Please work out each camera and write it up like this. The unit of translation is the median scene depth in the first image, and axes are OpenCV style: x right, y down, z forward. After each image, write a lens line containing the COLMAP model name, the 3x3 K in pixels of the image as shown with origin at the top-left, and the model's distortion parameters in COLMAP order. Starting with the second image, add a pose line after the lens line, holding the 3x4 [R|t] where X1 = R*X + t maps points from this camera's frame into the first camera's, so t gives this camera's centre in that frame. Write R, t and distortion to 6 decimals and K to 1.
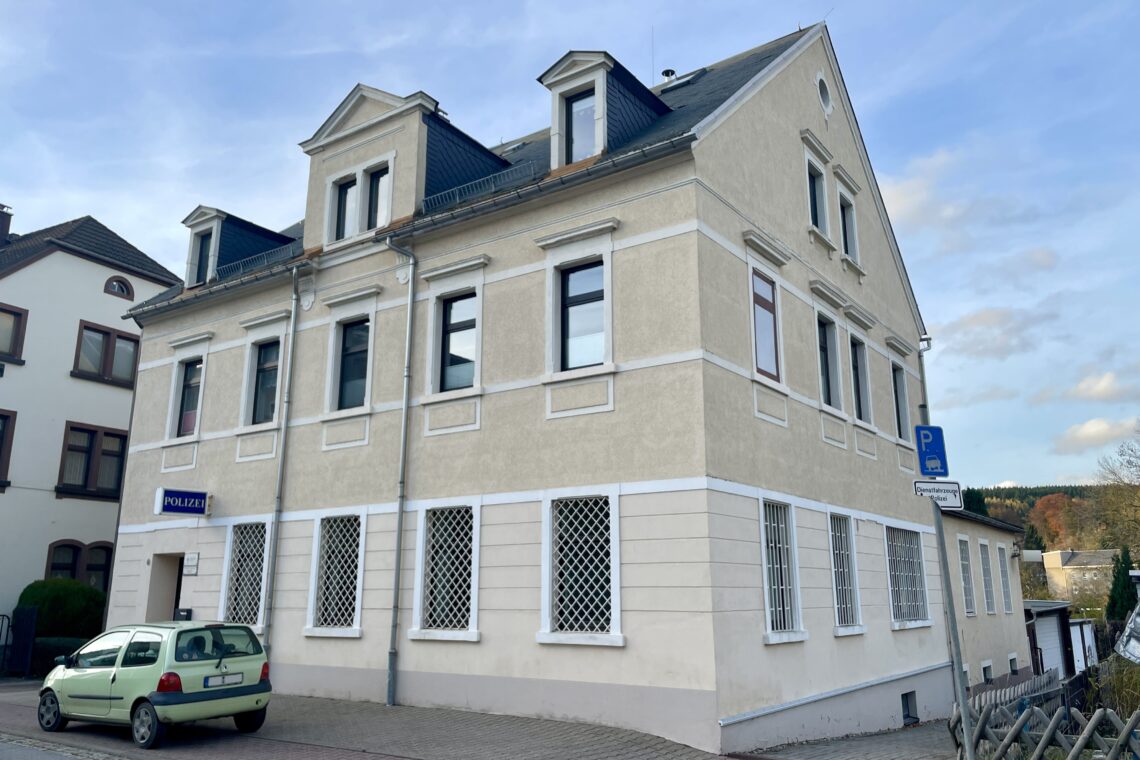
lens RADIAL K [[871.1, 0, 541.9], [0, 871.1, 377.0], [0, 0, 1]] dist [0.097649, -0.137621]
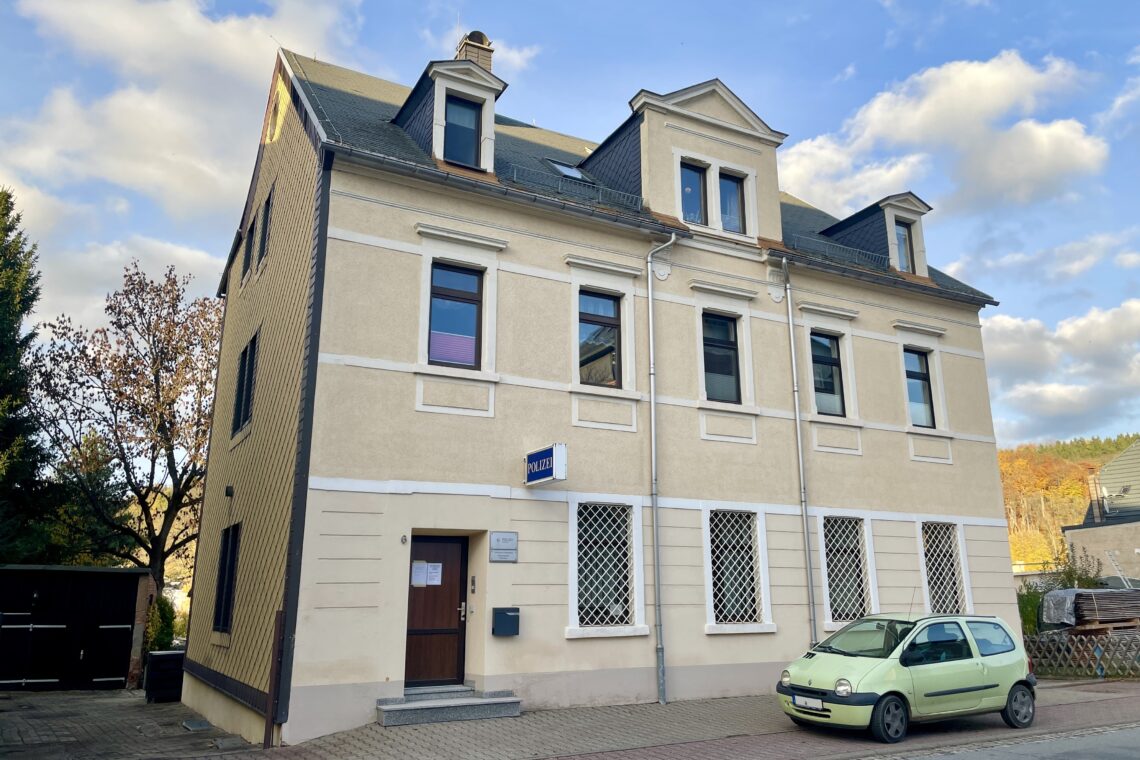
lens RADIAL K [[871.1, 0, 541.9], [0, 871.1, 377.0], [0, 0, 1]] dist [0.097649, -0.137621]
pose [[0.445201, 0.222592, 0.867323, -1.183949], [-0.208363, 0.967773, -0.141419, 0.192460], [-0.870851, -0.117759, 0.477234, 0.715701]]
